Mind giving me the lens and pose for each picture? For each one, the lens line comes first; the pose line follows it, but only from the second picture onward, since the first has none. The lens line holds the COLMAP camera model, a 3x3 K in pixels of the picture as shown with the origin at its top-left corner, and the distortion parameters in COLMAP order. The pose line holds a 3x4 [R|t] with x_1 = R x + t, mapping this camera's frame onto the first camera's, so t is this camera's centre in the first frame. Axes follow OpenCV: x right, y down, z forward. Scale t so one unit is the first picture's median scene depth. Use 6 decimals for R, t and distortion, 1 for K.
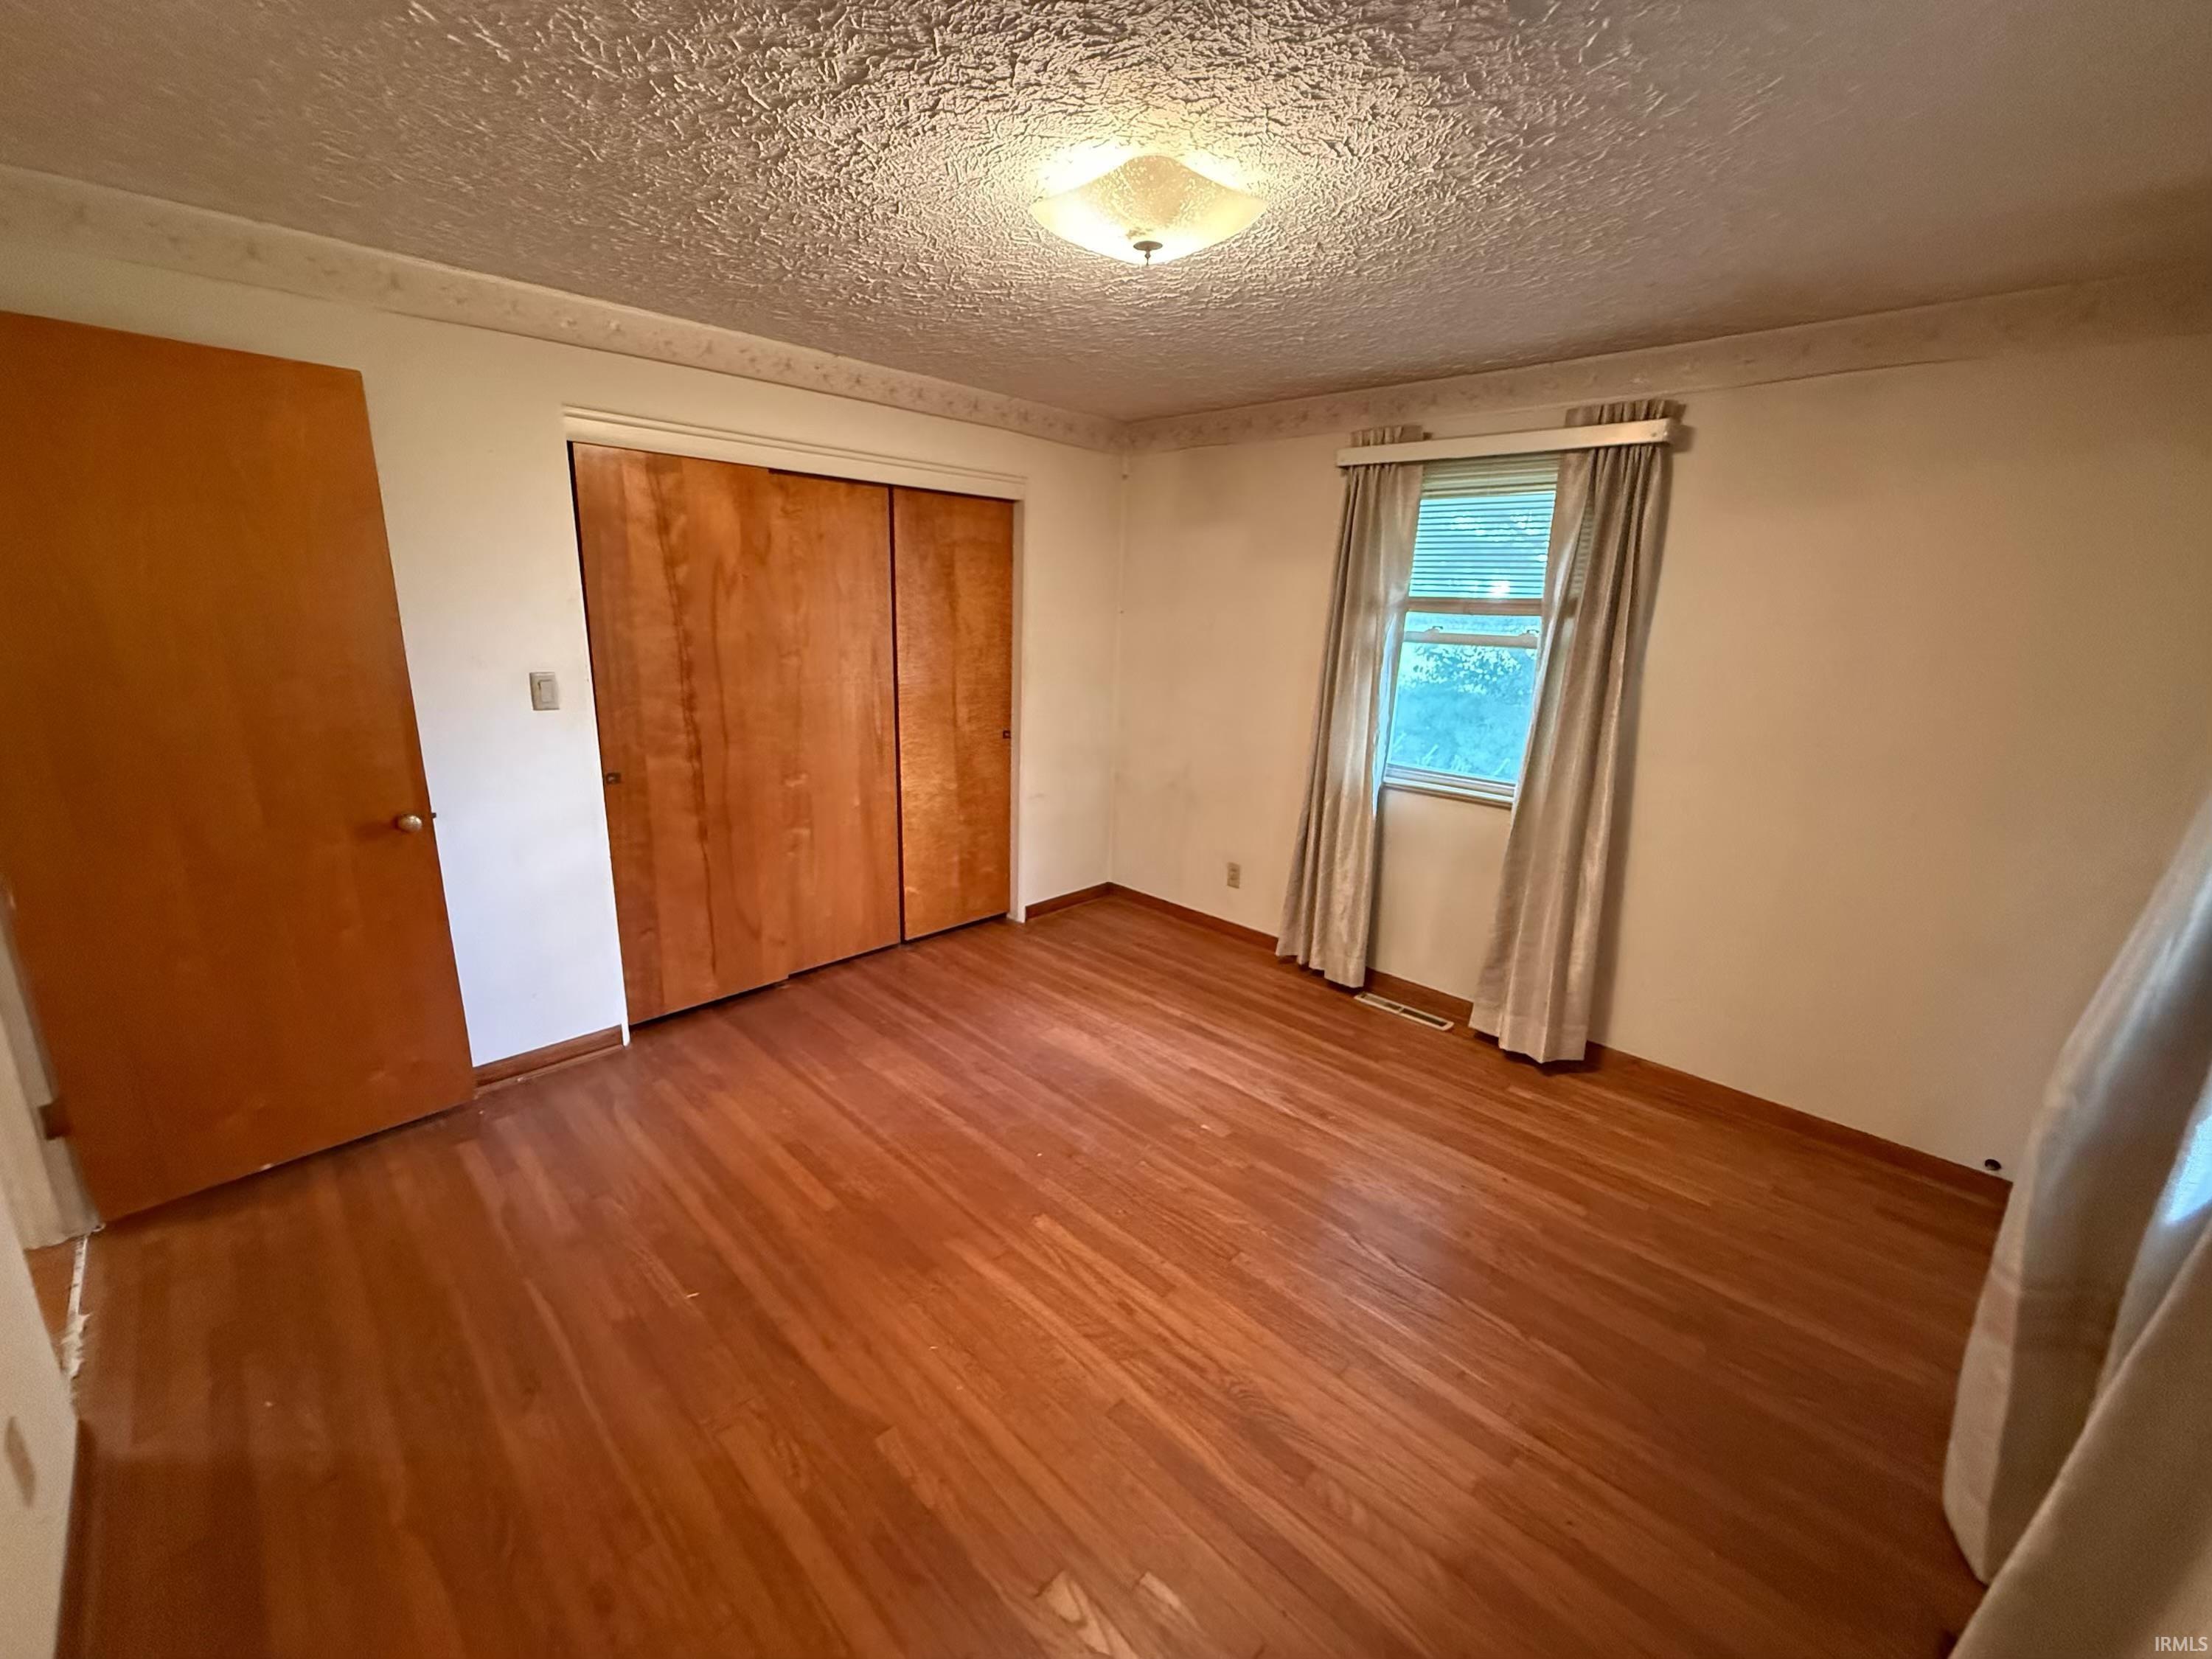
lens RADIAL K [[886.6, 0, 1084.5], [0, 886.6, 816.0], [0, 0, 1]] dist [-0.001562, 0.000669]
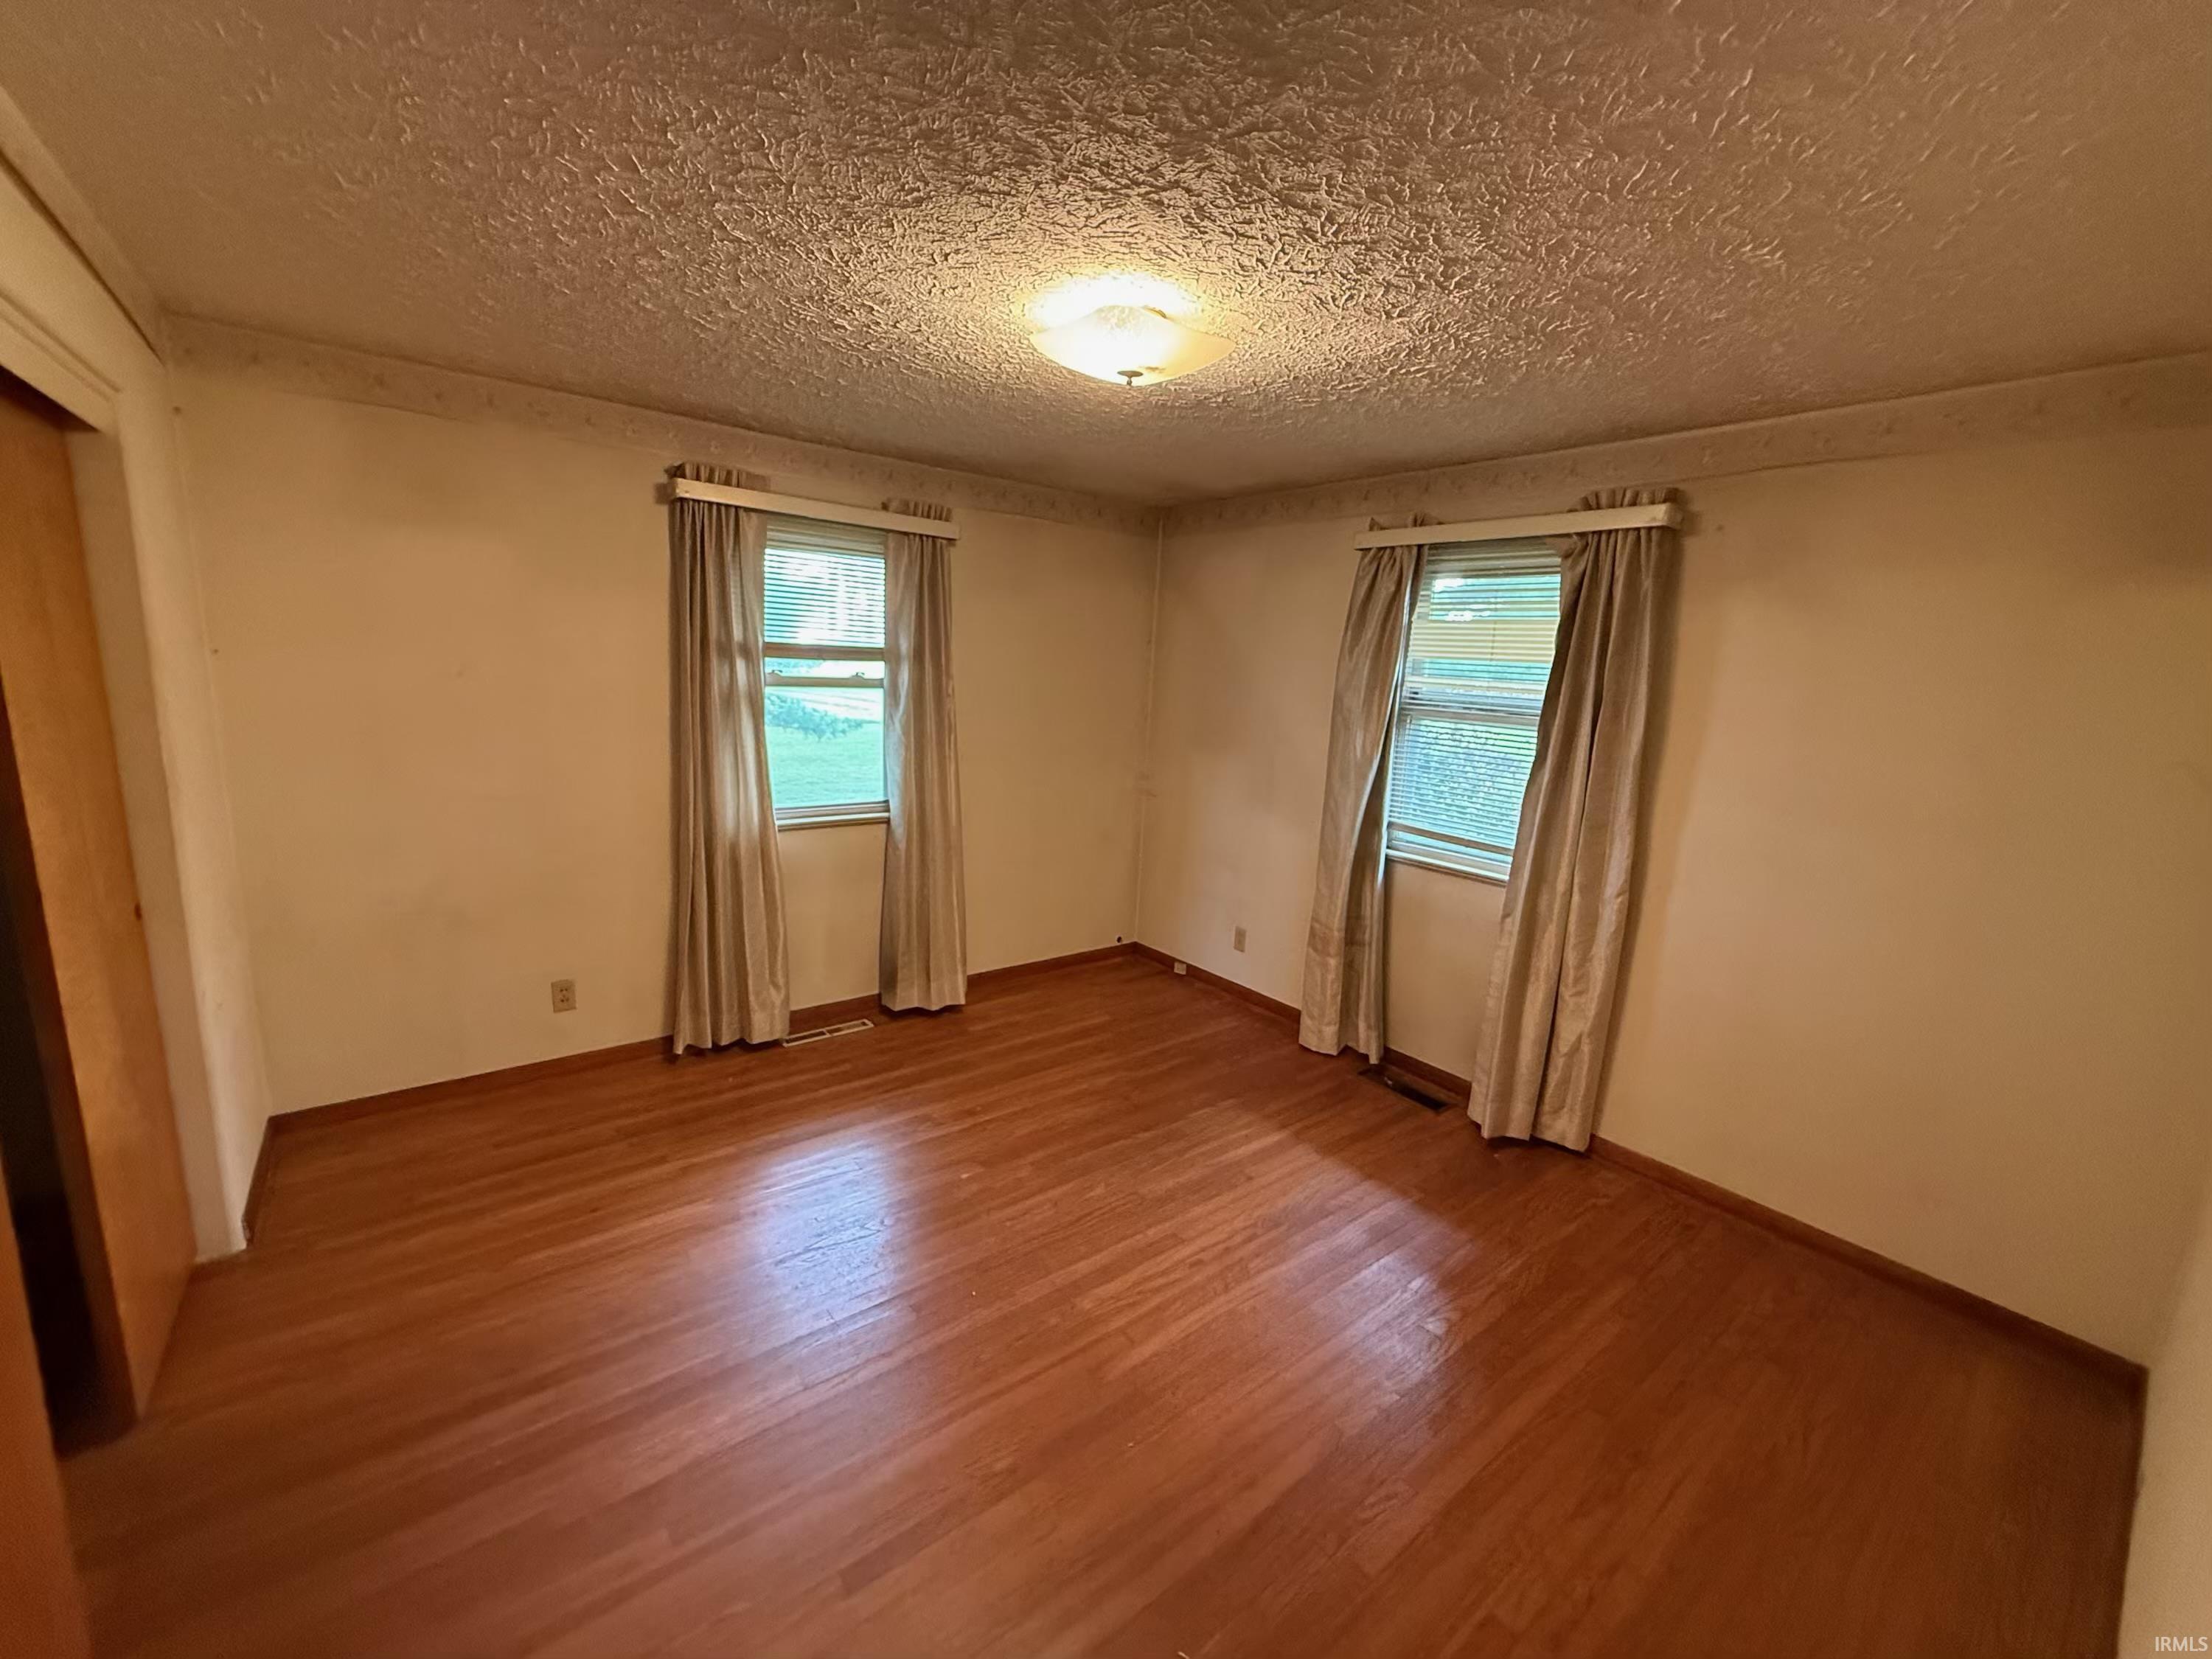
lens RADIAL K [[886.6, 0, 1114.1], [0, 886.6, 808.1], [0, 0, 1]] dist [-0.001562, 0.000669]
pose [[0.124220, -0.188992, 0.974090, -0.741032], [0.196293, 0.966973, 0.162579, -0.183936], [-0.972645, 0.171011, 0.157215, 0.598800]]
